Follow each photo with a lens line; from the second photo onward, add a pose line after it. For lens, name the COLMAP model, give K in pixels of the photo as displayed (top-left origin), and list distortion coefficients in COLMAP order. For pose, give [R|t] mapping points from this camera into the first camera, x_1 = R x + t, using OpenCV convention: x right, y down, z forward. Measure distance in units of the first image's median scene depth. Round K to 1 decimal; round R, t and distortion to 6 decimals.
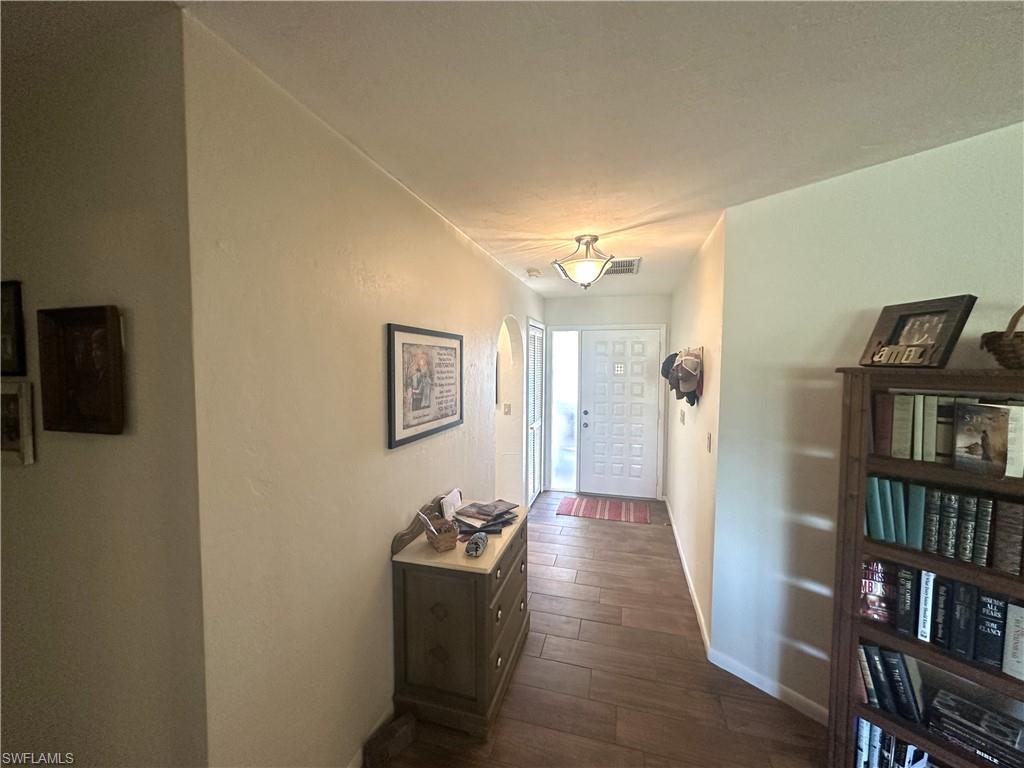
lens RADIAL K [[409.4, 0, 510.8], [0, 409.4, 384.1], [0, 0, 1]] dist [-0.004163, 0.001063]
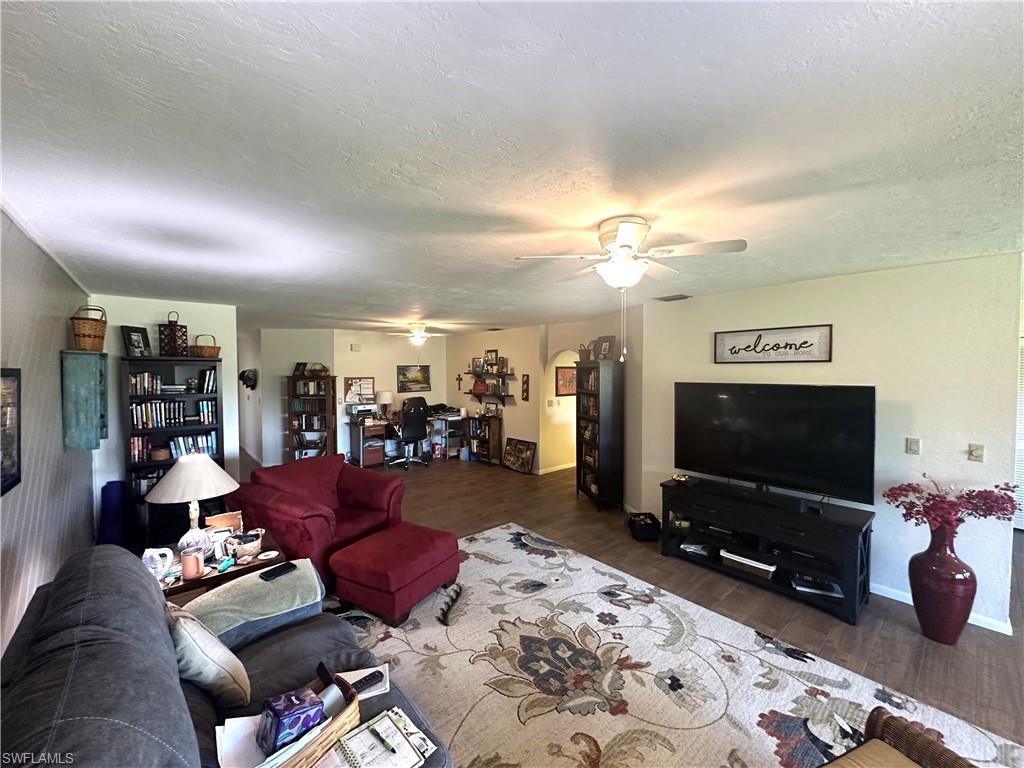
lens RADIAL K [[409.4, 0, 514.2], [0, 409.4, 383.7], [0, 0, 1]] dist [-0.004163, 0.001063]
pose [[0.553370, -0.033037, 0.832280, -1.188584], [0.046321, 0.998887, 0.008852, 0.092647], [-0.831646, 0.033654, 0.554285, -2.714795]]
